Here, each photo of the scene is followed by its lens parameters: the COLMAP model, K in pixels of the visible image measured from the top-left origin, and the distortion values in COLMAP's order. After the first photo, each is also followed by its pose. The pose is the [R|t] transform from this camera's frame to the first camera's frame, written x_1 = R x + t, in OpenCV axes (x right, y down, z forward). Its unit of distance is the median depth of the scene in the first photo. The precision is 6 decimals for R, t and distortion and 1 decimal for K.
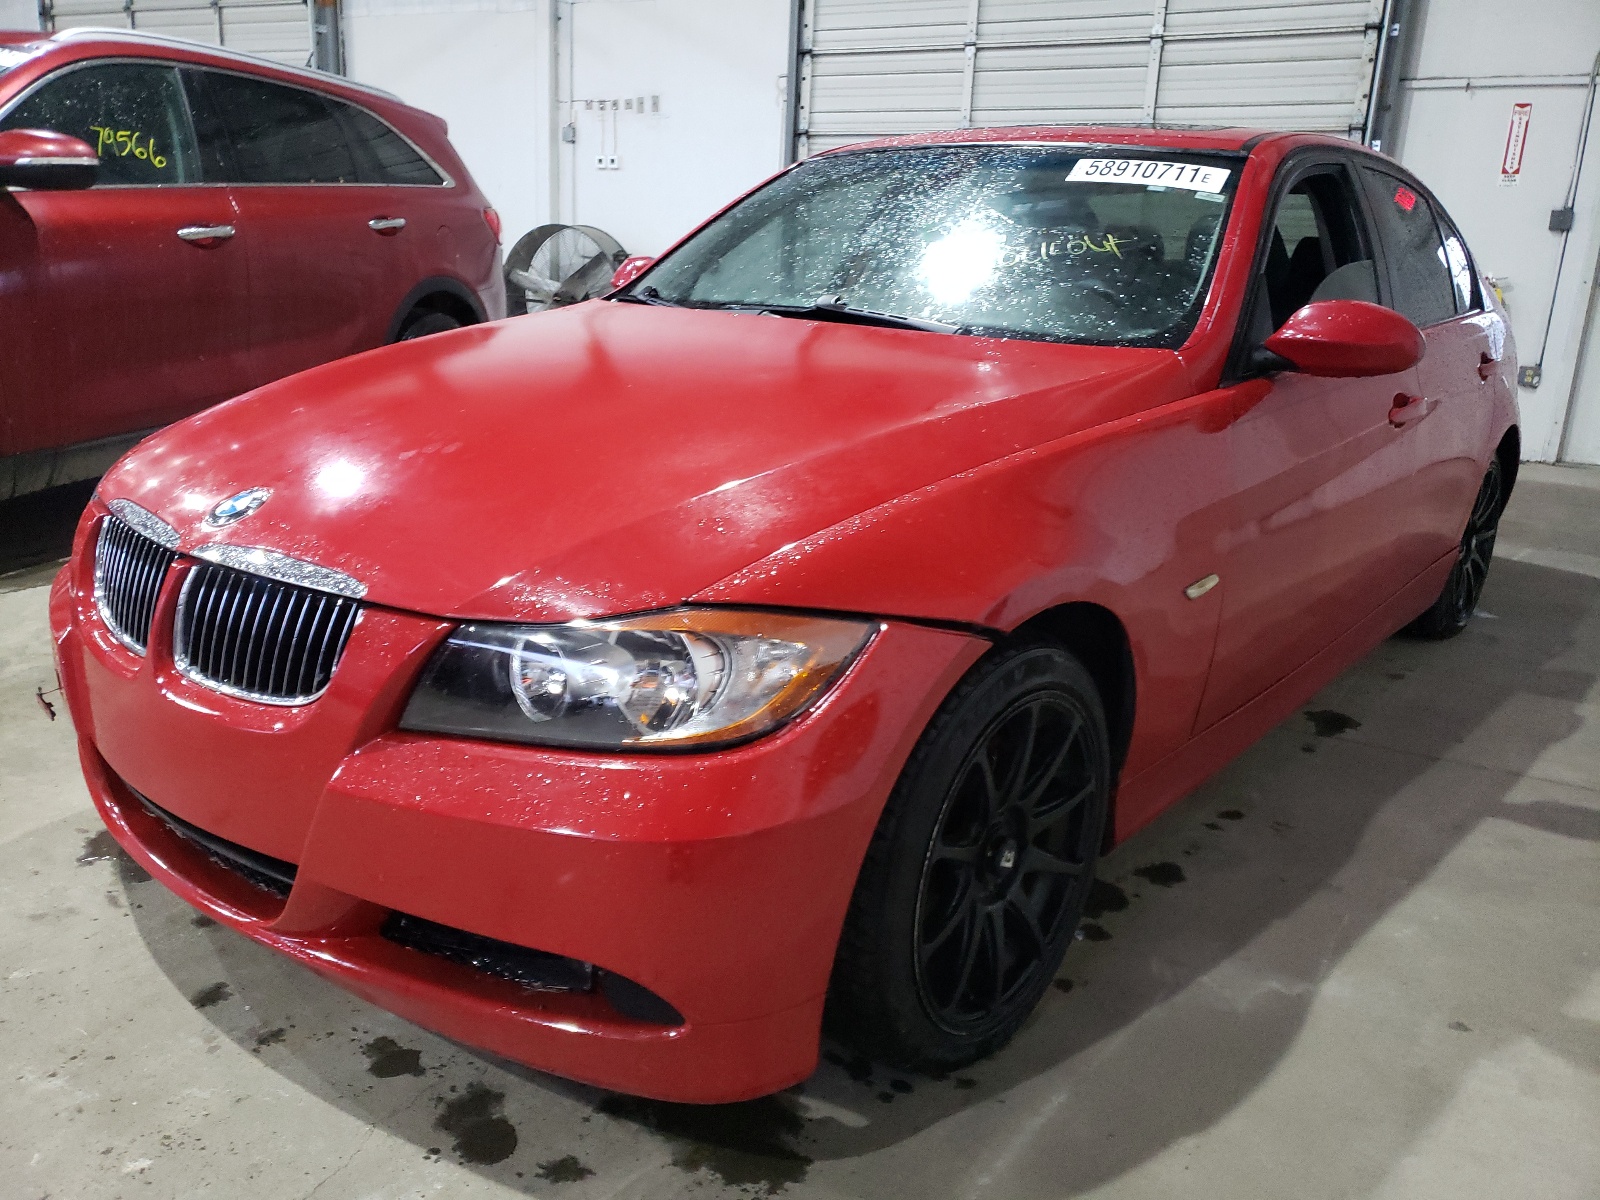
lens RADIAL K [[1239.9, 0, 797.2], [0, 1239.9, 596.9], [0, 0, 1]] dist [0.007803, 0.018000]
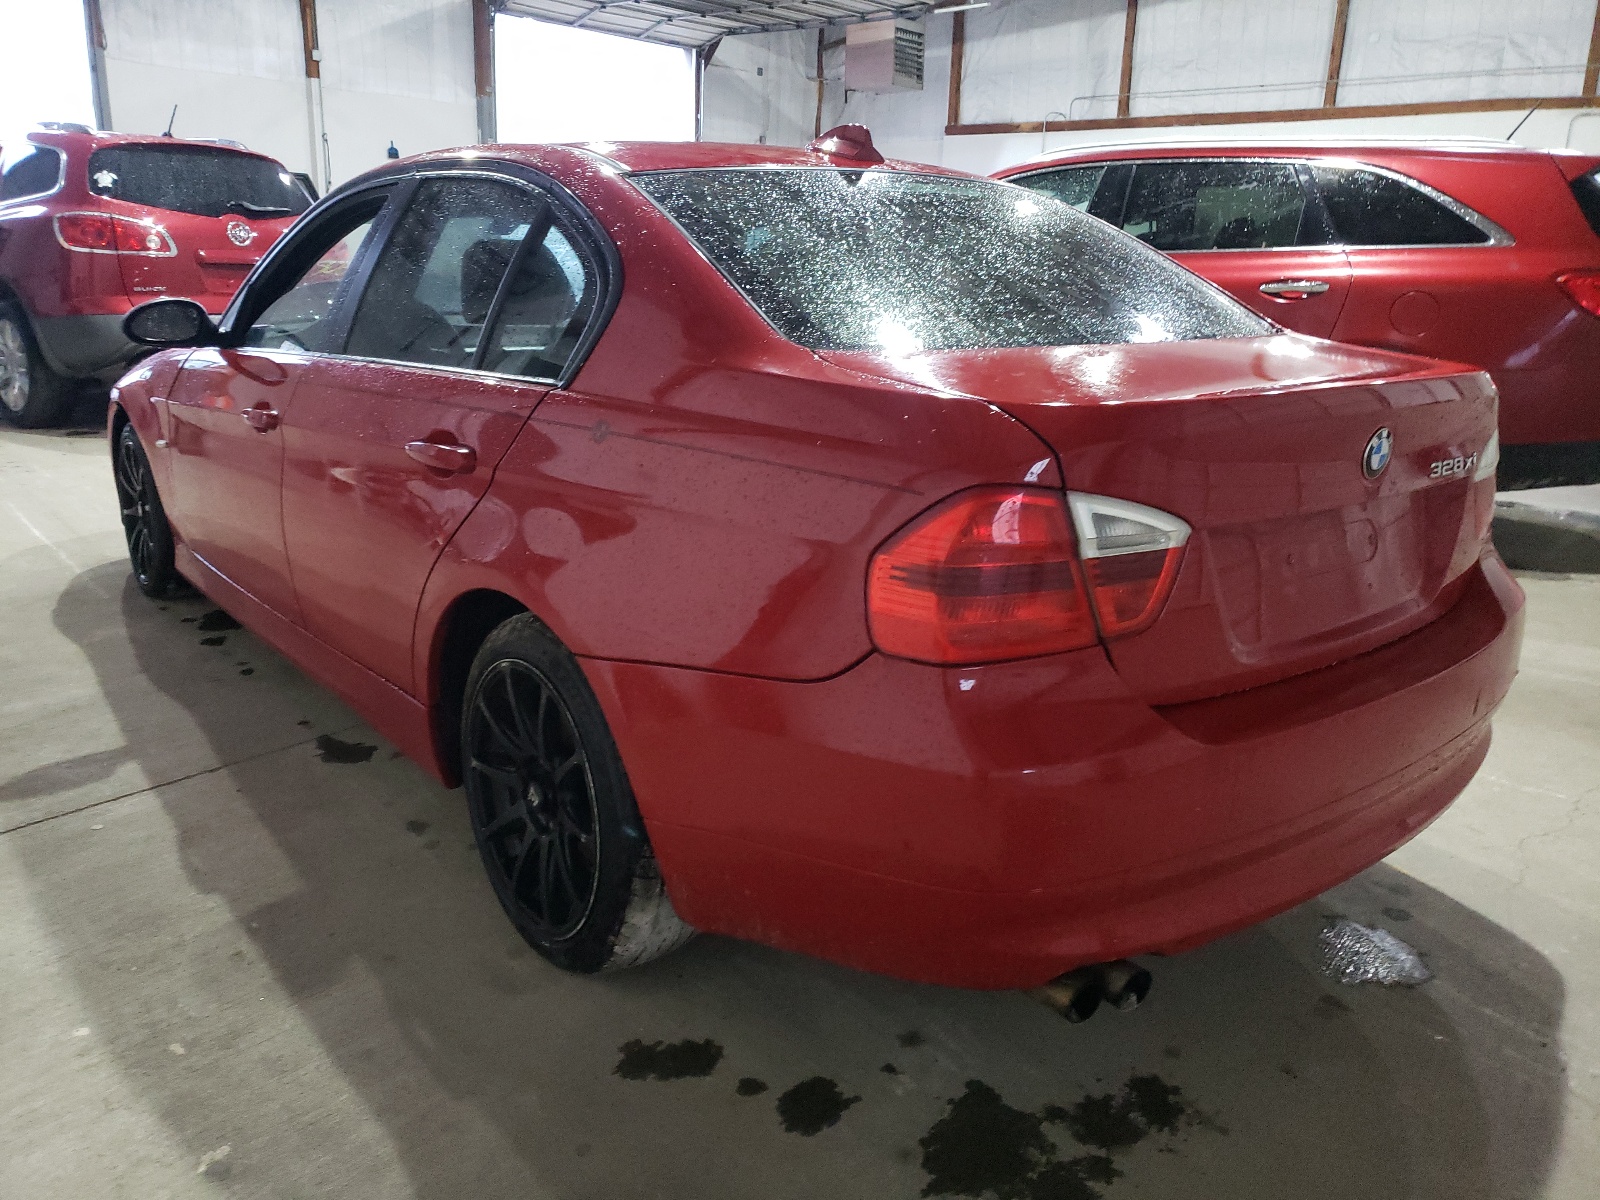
lens RADIAL K [[1239.9, 0, 796.1], [0, 1239.9, 599.9], [0, 0, 1]] dist [0.007803, 0.018000]
pose [[-0.194748, 0.236413, -0.951936, 1.563265], [-0.300216, 0.909573, 0.287311, -0.497173], [0.933779, 0.341739, -0.106163, 1.709845]]
